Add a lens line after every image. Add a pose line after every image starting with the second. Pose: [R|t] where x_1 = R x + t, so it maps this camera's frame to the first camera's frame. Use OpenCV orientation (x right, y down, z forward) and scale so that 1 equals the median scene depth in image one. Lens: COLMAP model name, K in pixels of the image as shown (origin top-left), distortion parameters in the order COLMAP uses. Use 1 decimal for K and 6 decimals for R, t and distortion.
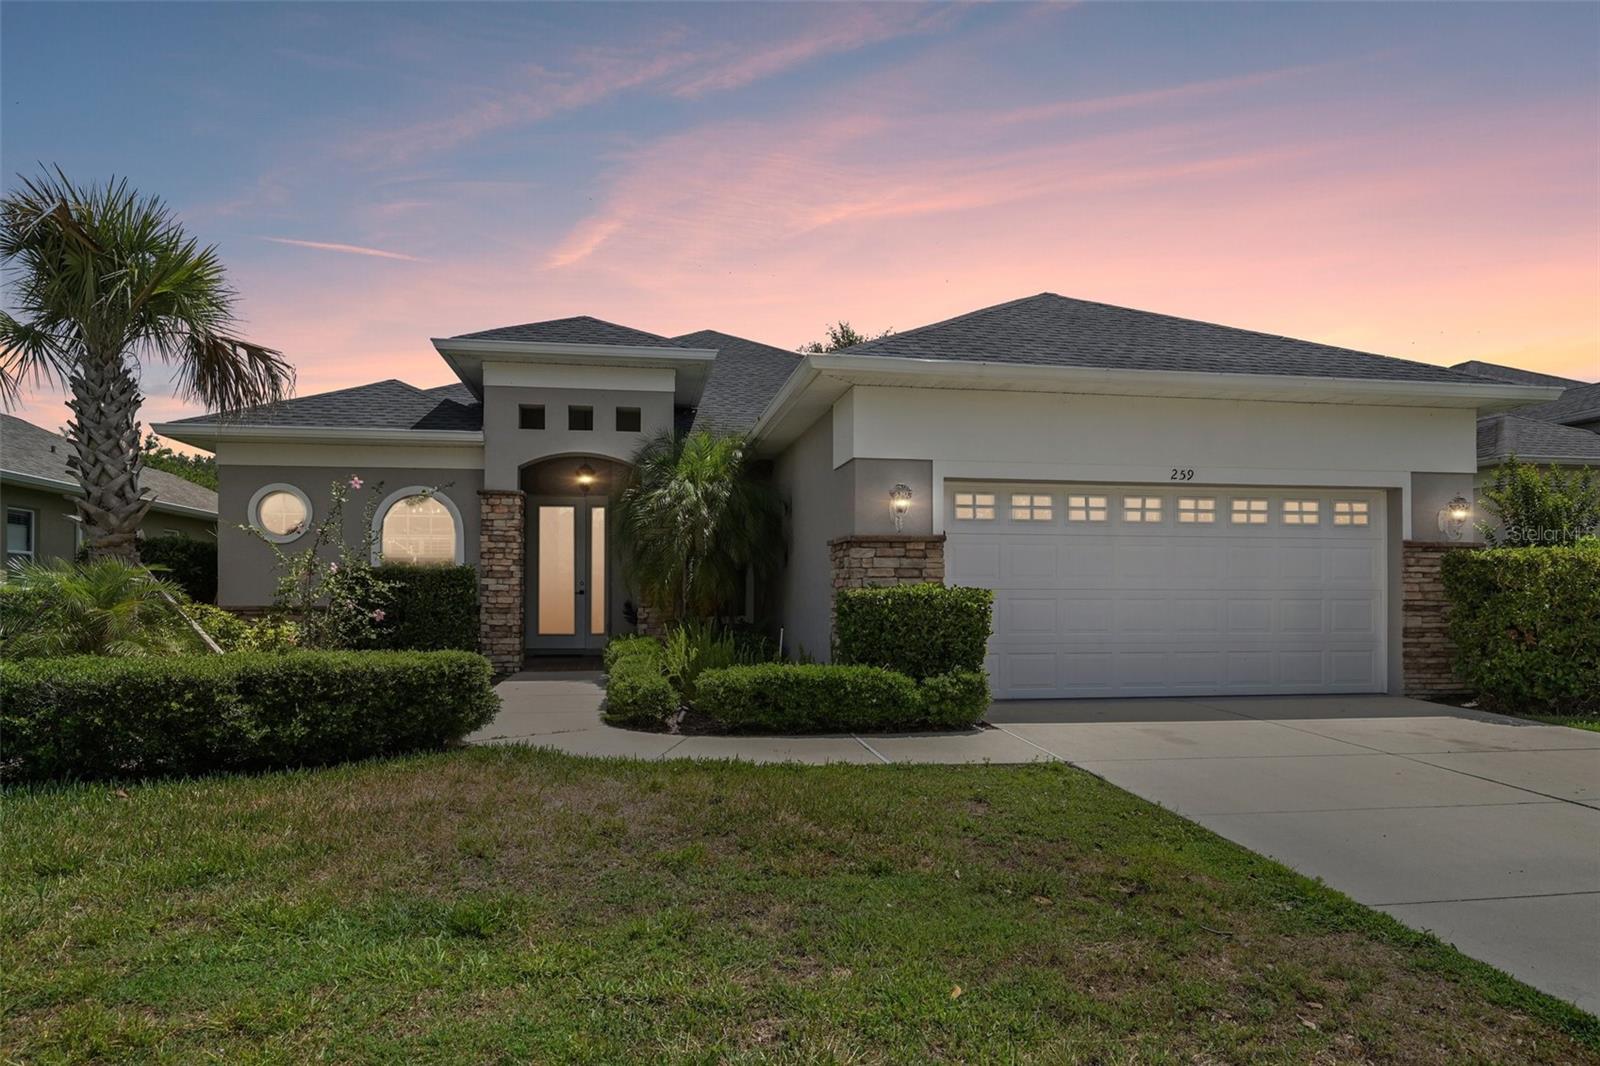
lens RADIAL K [[975.9, 0, 799.9], [0, 975.9, 590.7], [0, 0, 1]] dist [0.000803, 0.000218]
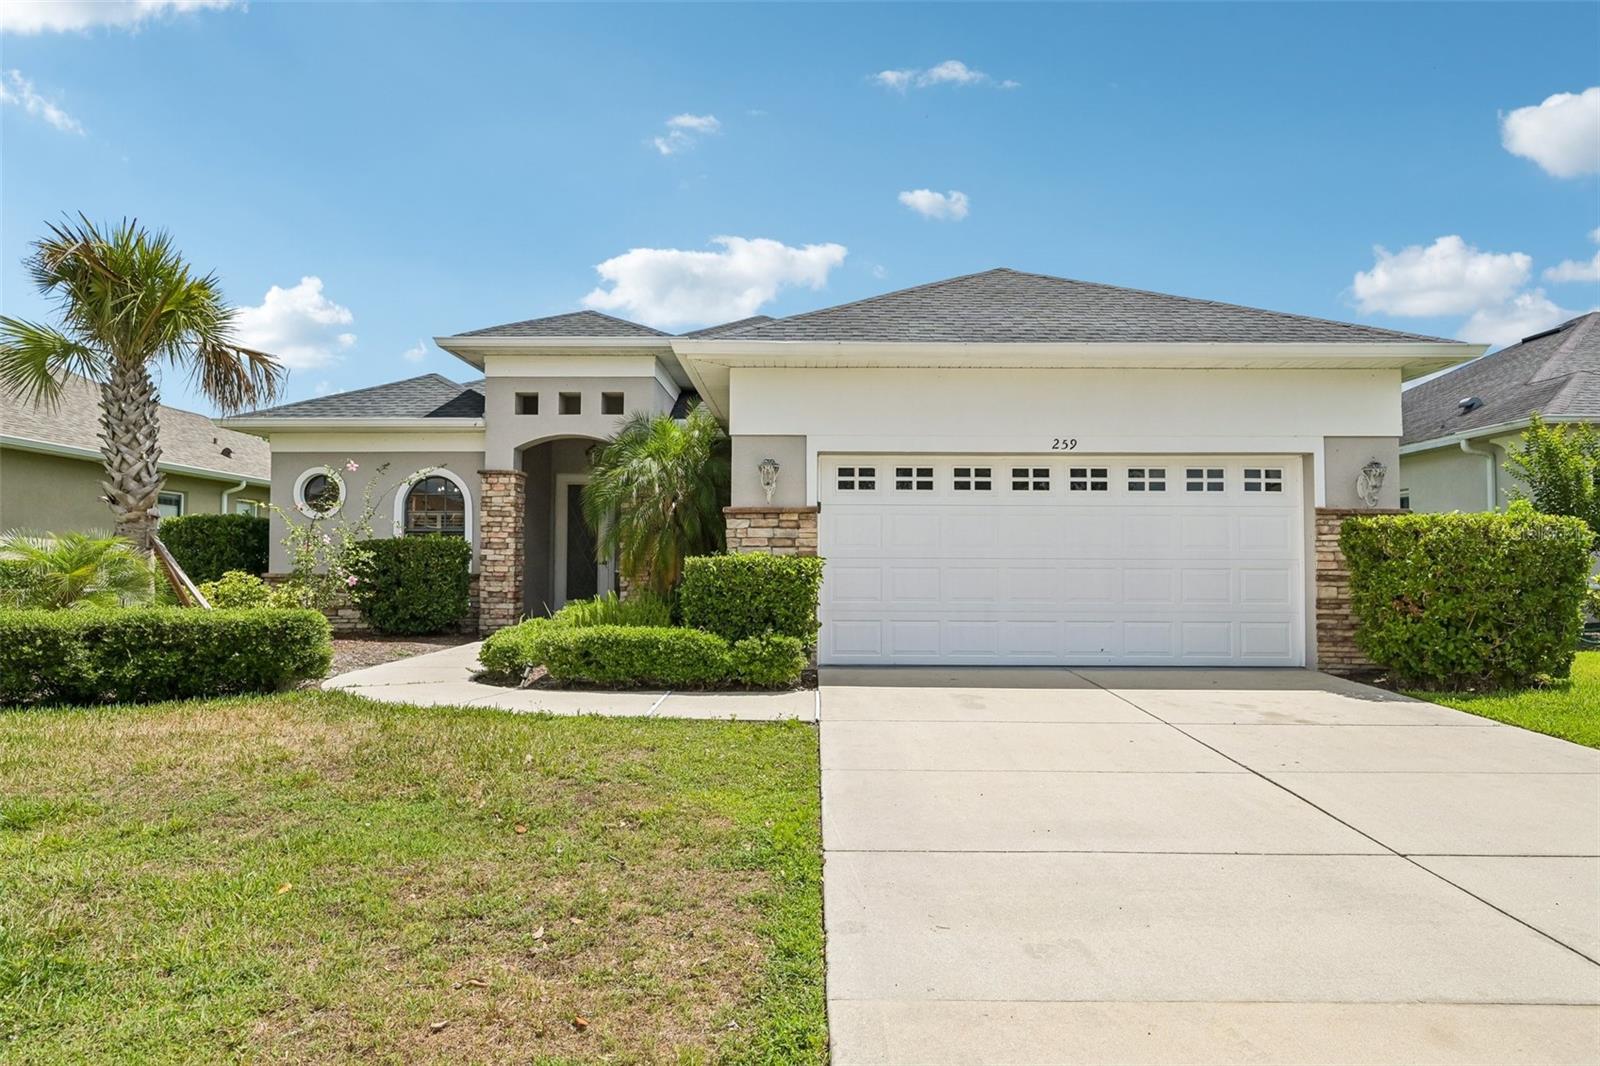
lens RADIAL K [[955.9, 0, 800.0], [0, 955.9, 533.0], [0, 0, 1]] dist [0.000188, 0.000710]
pose [[0.985069, -0.004460, -0.172104, 0.306983], [-0.001161, 0.999470, -0.032545, 0.005216], [0.172157, 0.032259, 0.984541, -0.015056]]
